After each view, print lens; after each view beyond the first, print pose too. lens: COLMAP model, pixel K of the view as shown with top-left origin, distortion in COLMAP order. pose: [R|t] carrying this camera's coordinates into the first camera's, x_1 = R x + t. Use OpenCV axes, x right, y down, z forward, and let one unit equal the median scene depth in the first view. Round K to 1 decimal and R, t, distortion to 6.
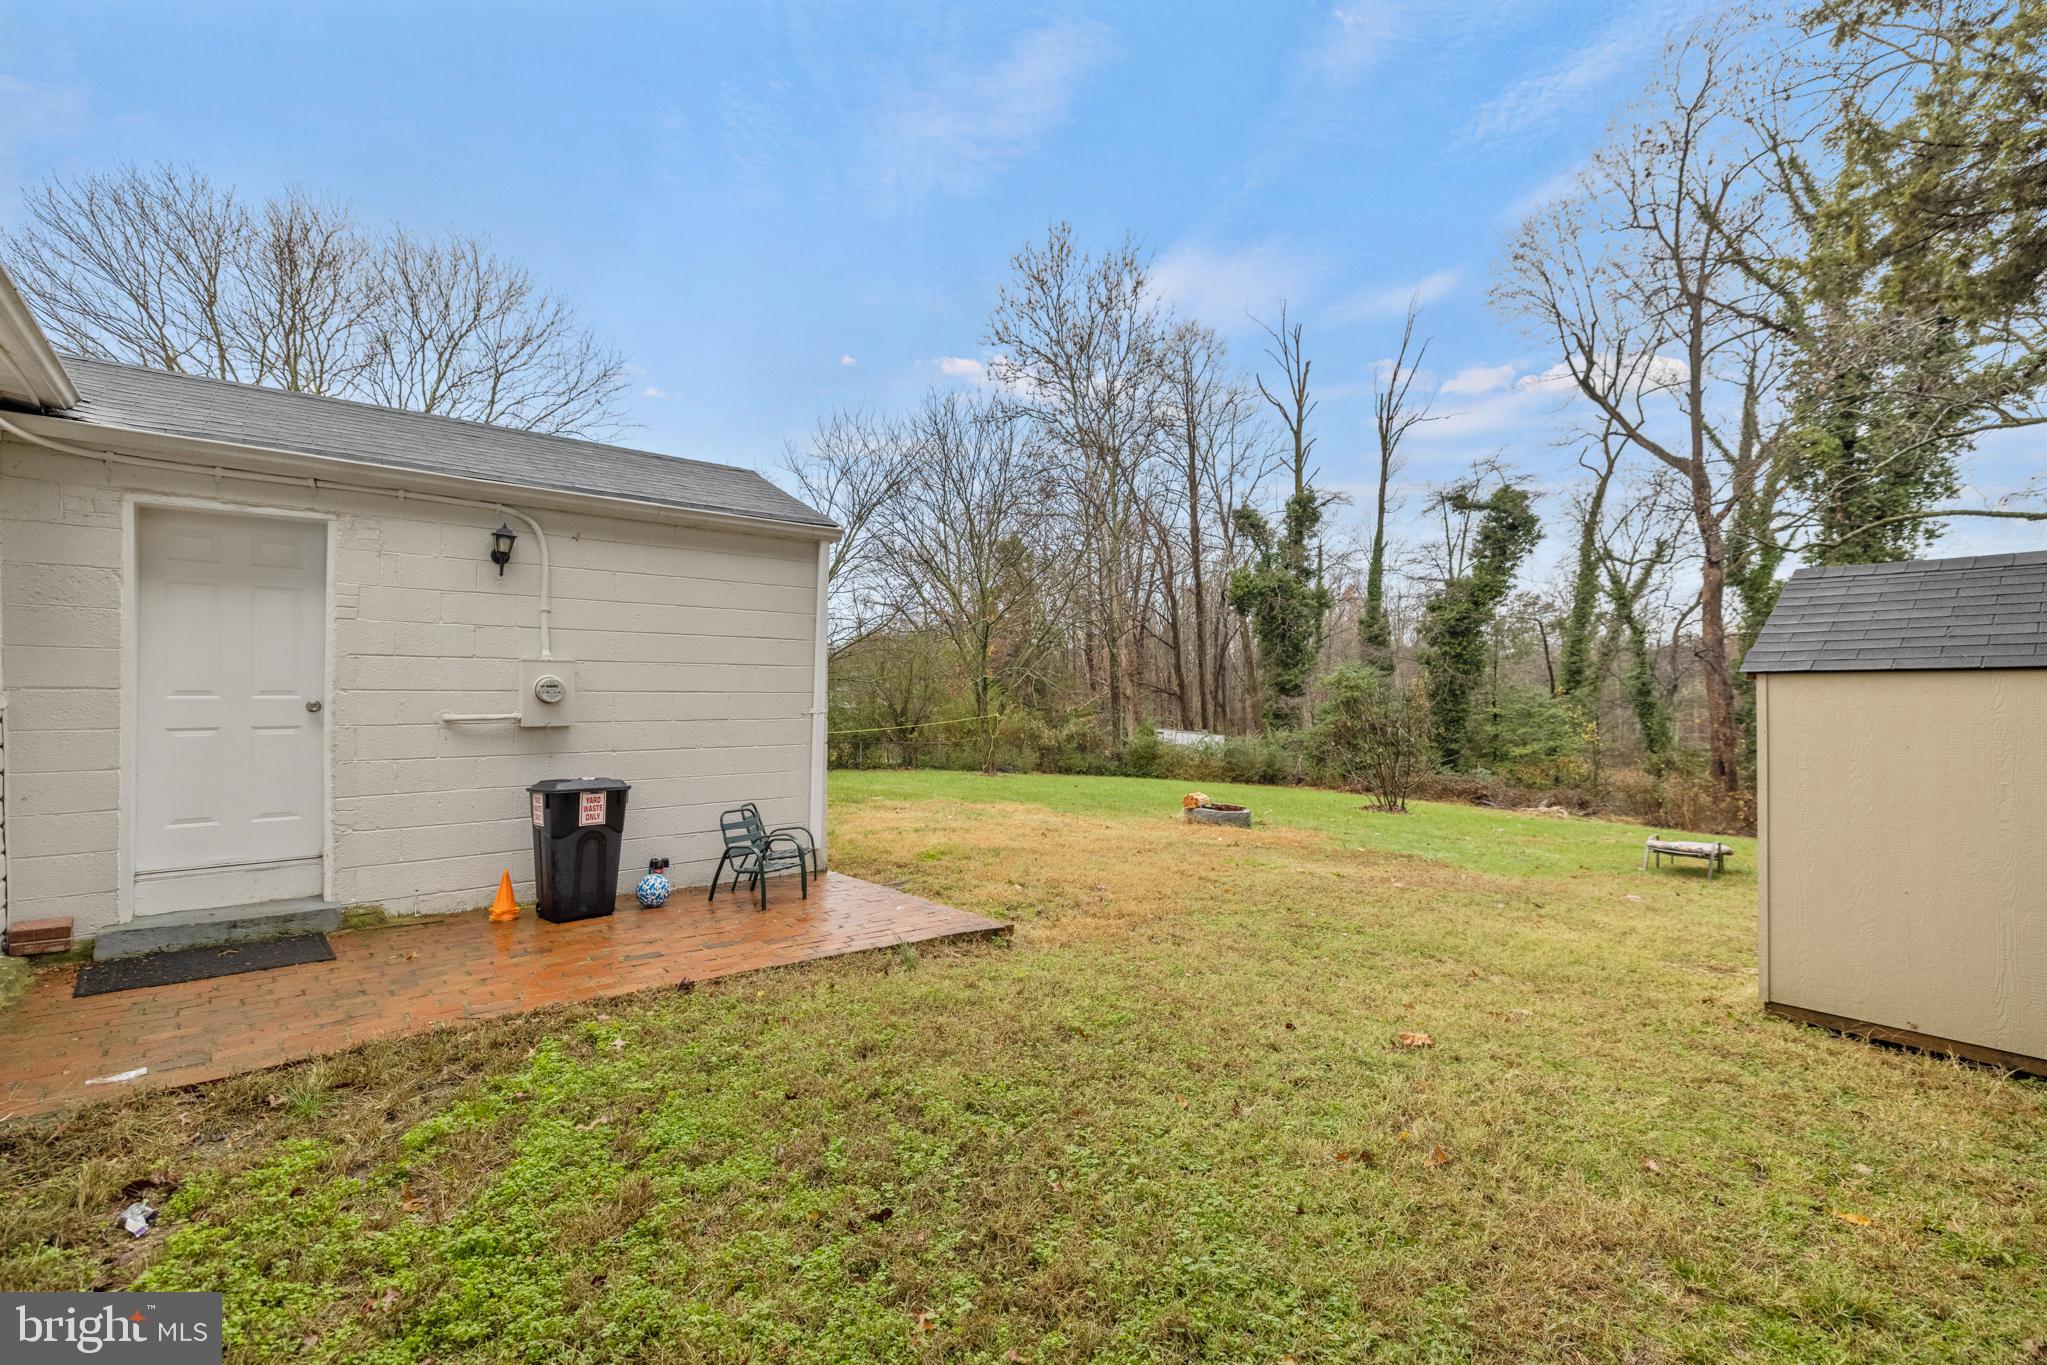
lens RADIAL K [[858.2, 0, 1029.3], [0, 858.2, 681.9], [0, 0, 1]] dist [-0.014122, 0.001746]
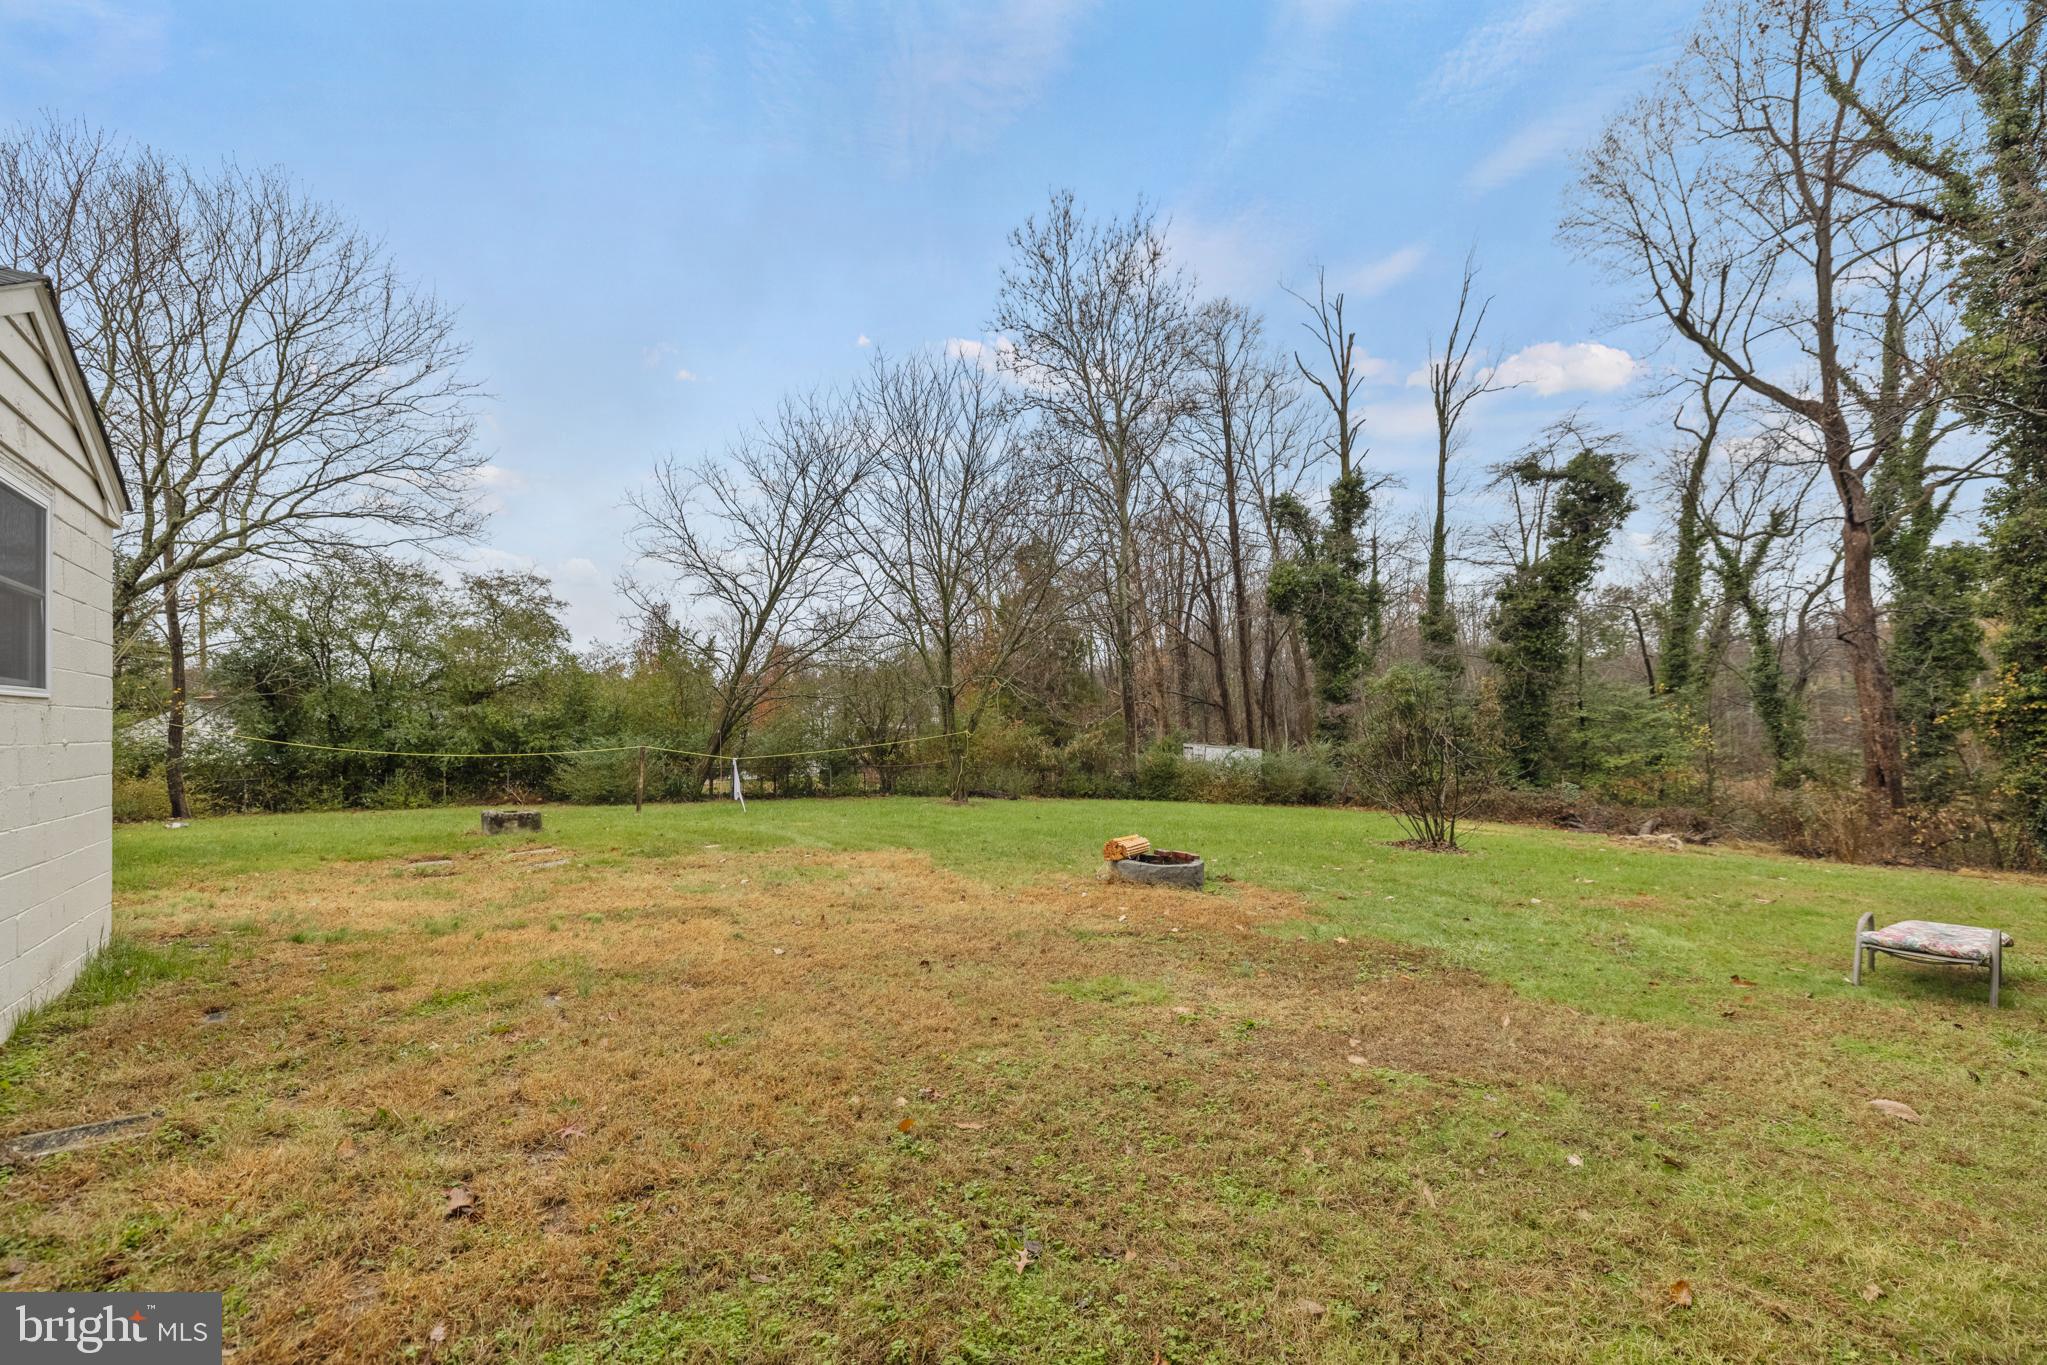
lens RADIAL K [[858.2, 0, 1015.9], [0, 858.2, 692.4], [0, 0, 1]] dist [-0.014122, 0.001746]
pose [[0.995811, -0.026871, -0.087403, 0.056860], [0.026111, 0.999611, -0.009831, 0.005845], [0.087634, 0.007507, 0.996124, 0.100676]]
